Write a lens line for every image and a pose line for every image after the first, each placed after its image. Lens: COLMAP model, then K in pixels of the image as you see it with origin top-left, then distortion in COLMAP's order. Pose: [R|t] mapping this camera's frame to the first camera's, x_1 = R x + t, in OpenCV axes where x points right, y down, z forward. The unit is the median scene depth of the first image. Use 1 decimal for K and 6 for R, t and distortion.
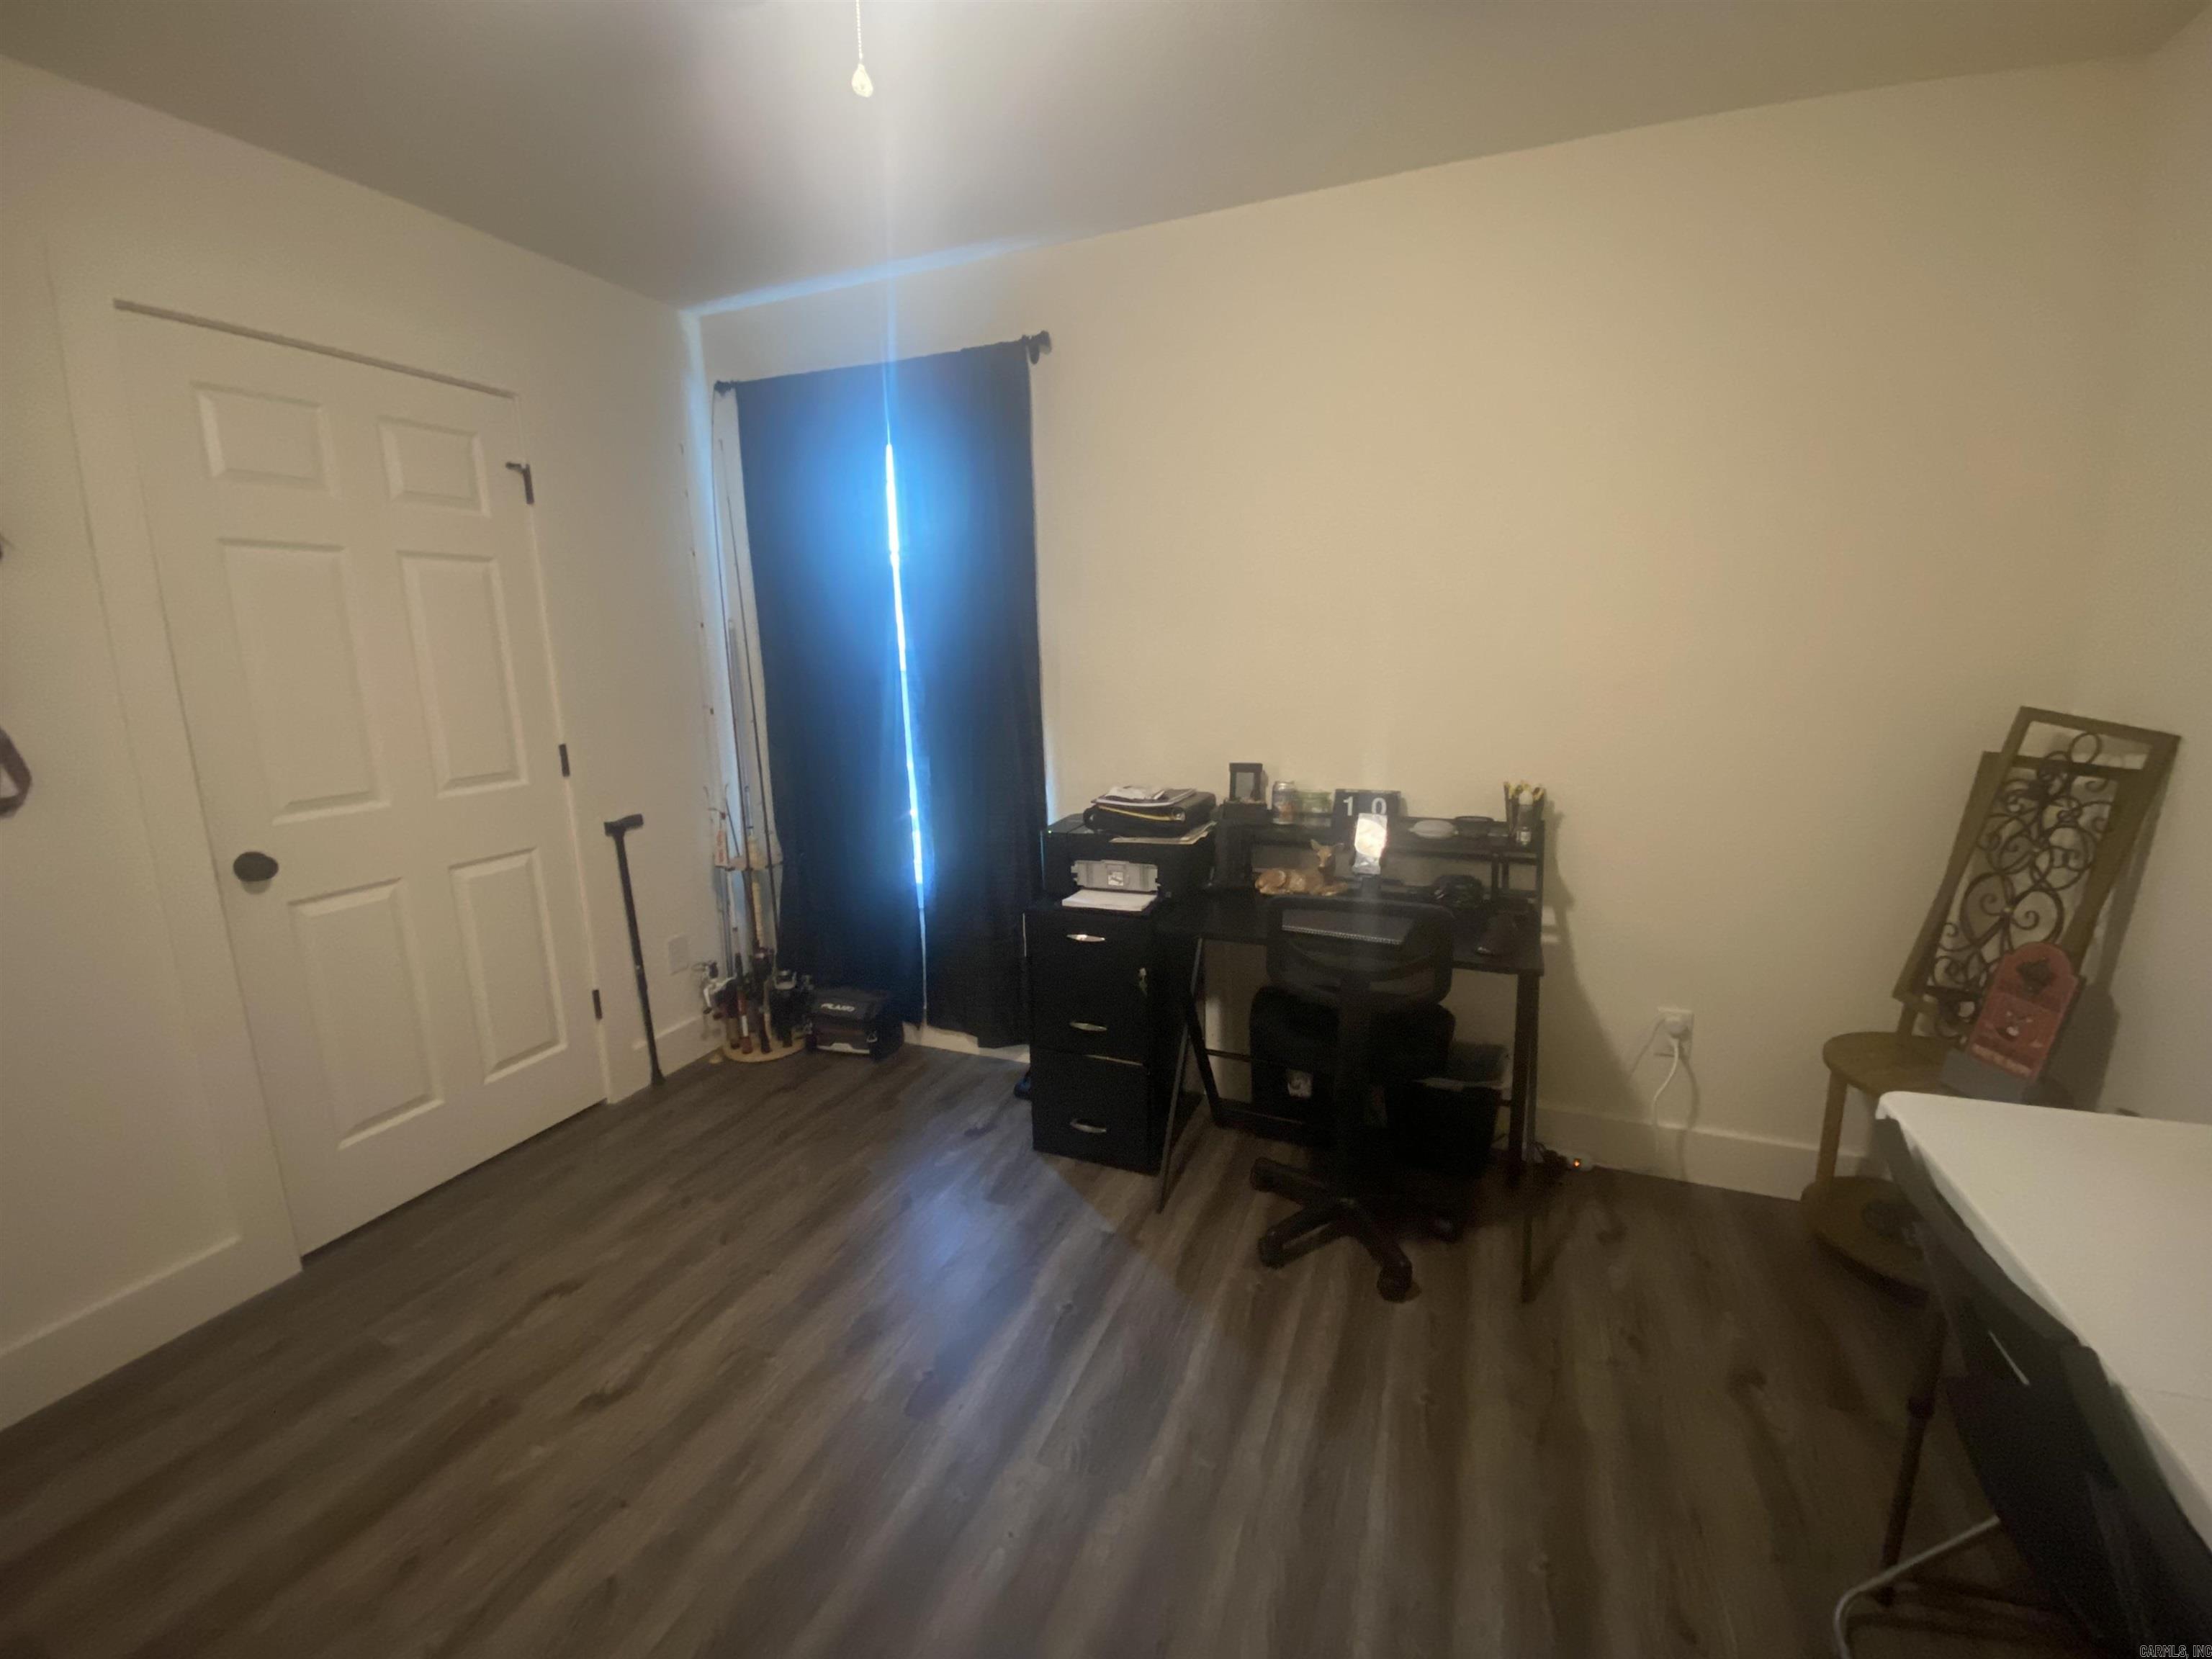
lens RADIAL K [[903.3, 0, 1125.7], [0, 903.3, 823.9], [0, 0, 1]] dist [0.022859, -0.020522]
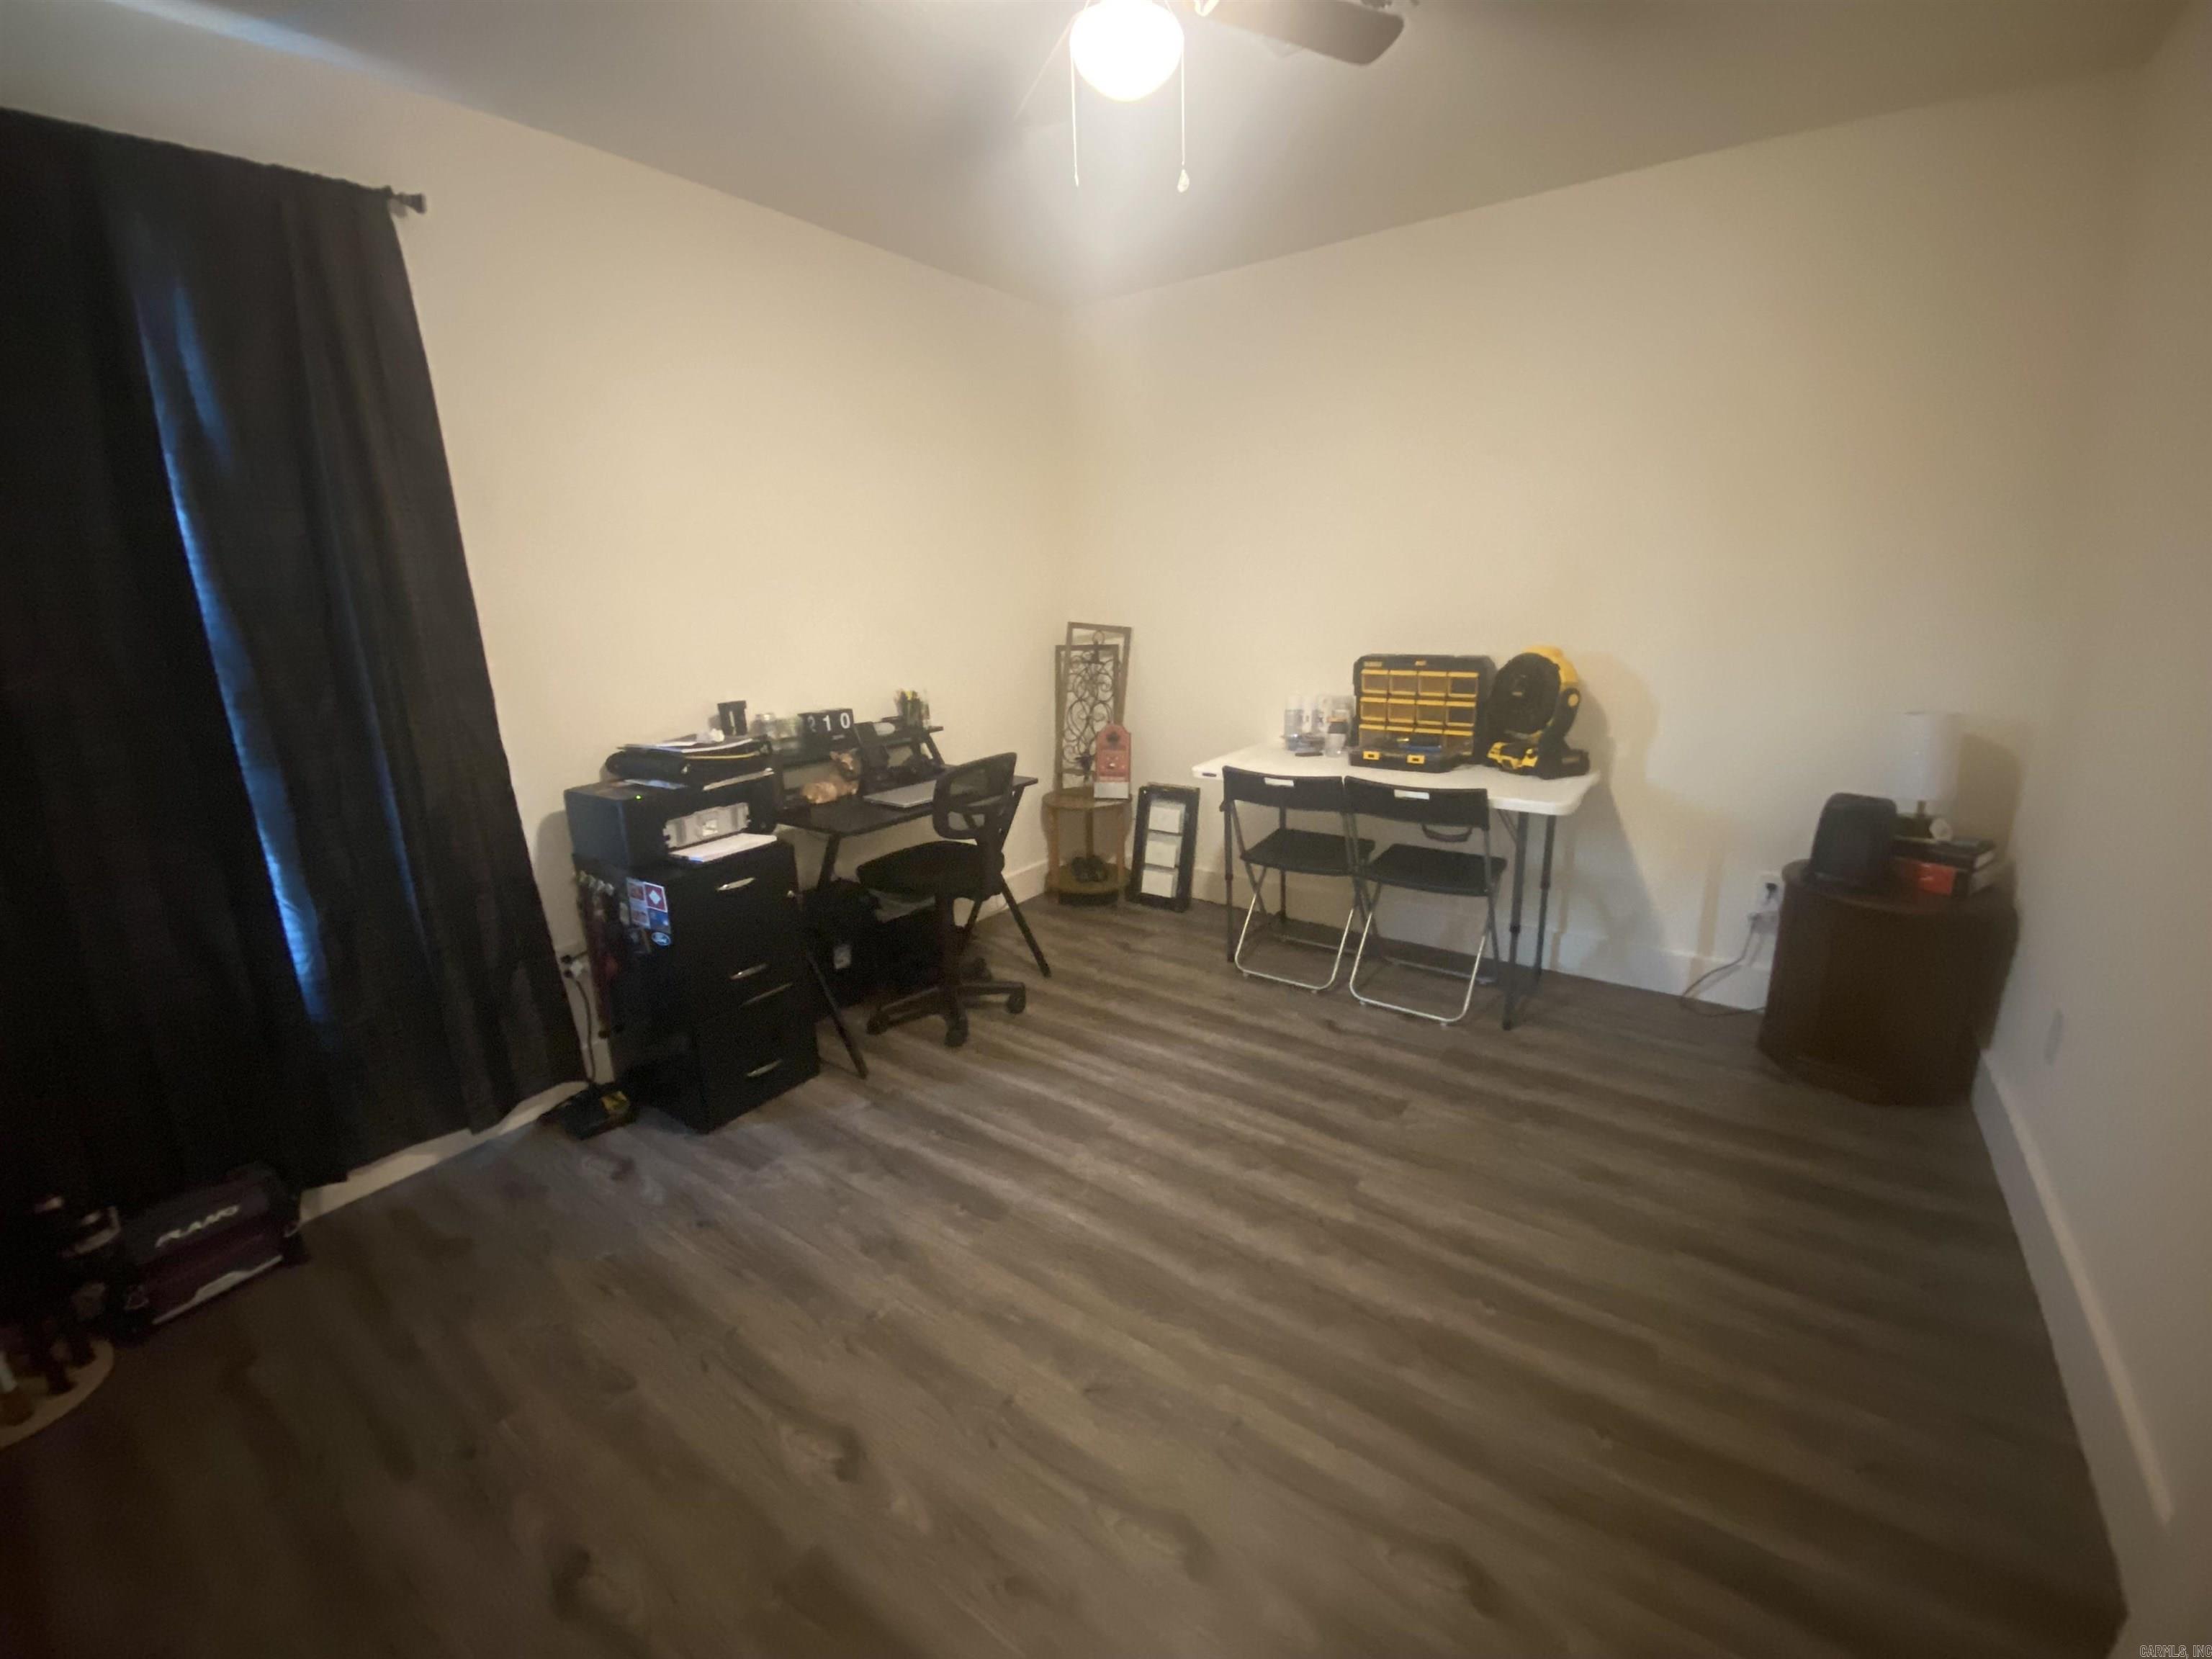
lens RADIAL K [[903.3, 0, 1098.3], [0, 903.3, 829.8], [0, 0, 1]] dist [0.022859, -0.020522]
pose [[0.229631, -0.232108, 0.945196, -0.880564], [0.219703, 0.958442, 0.181986, -0.024611], [-0.948156, 0.165873, 0.271083, 0.333692]]
